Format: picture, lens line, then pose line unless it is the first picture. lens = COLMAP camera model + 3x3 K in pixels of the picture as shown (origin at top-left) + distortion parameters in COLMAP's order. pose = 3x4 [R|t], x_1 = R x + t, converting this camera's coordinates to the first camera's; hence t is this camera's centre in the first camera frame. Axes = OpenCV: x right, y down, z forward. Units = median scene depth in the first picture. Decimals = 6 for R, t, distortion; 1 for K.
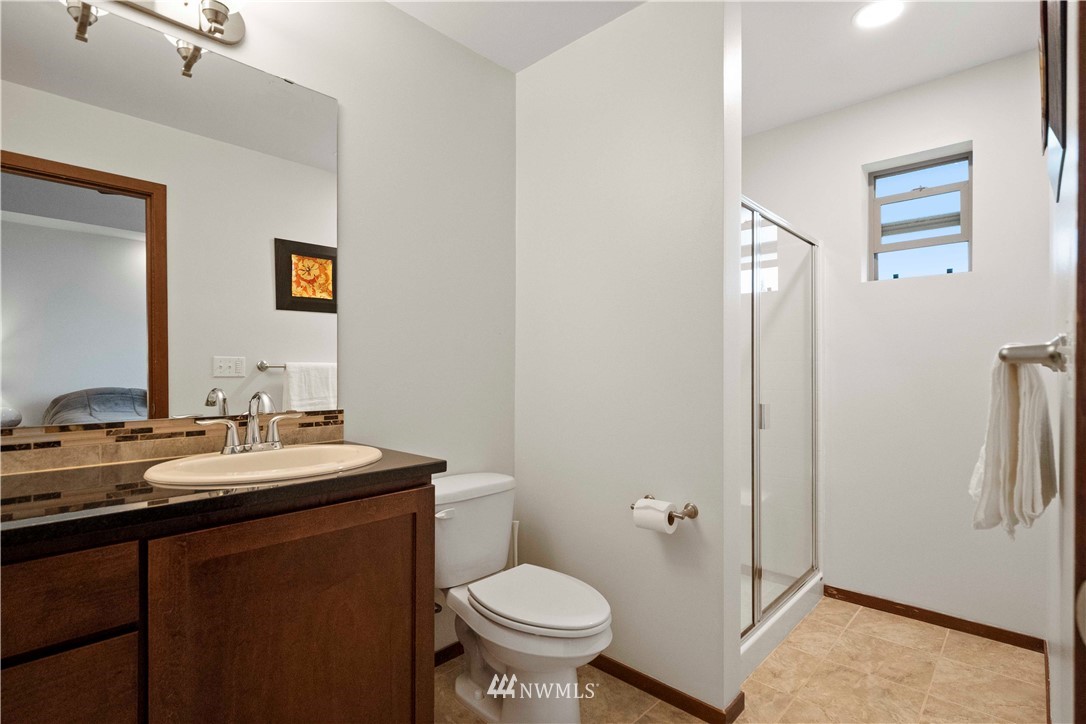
lens RADIAL K [[533.9, 0, 539.7], [0, 533.9, 370.6], [0, 0, 1]] dist [-0.000419, -0.000054]
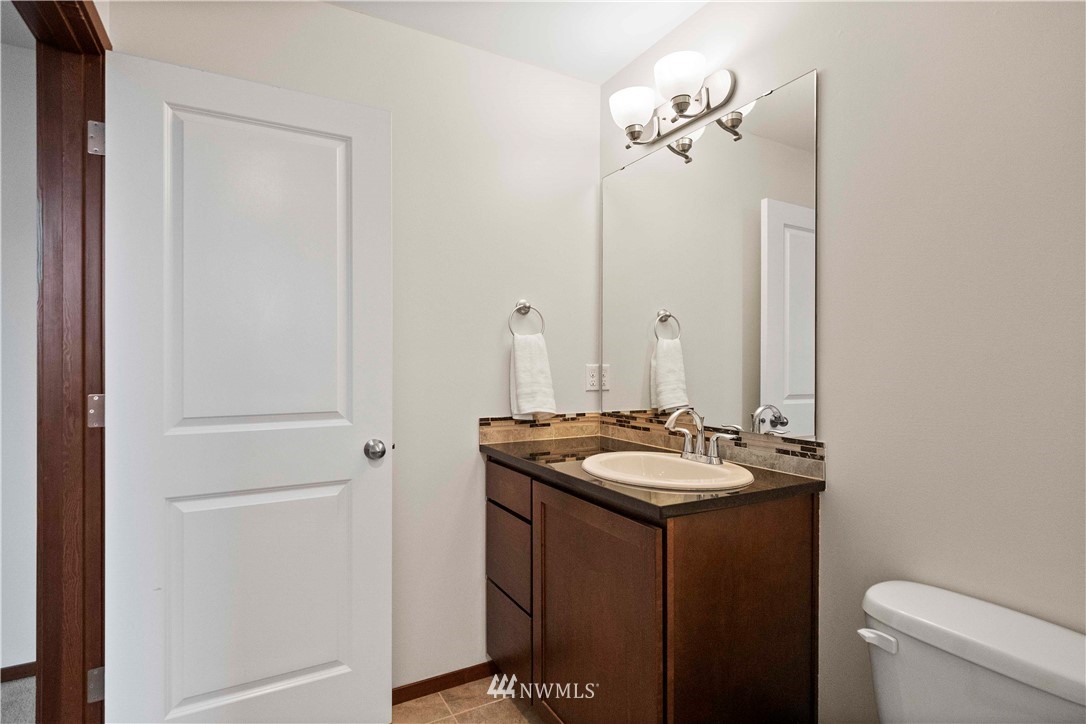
lens RADIAL K [[534.6, 0, 545.2], [0, 534.6, 354.7], [0, 0, 1]] dist [-0.000963, -0.000163]
pose [[-0.307177, -0.013056, -0.951563, 0.567941], [-0.000835, 0.999909, -0.013450, -0.052895], [0.951652, -0.003337, -0.307160, 0.877115]]
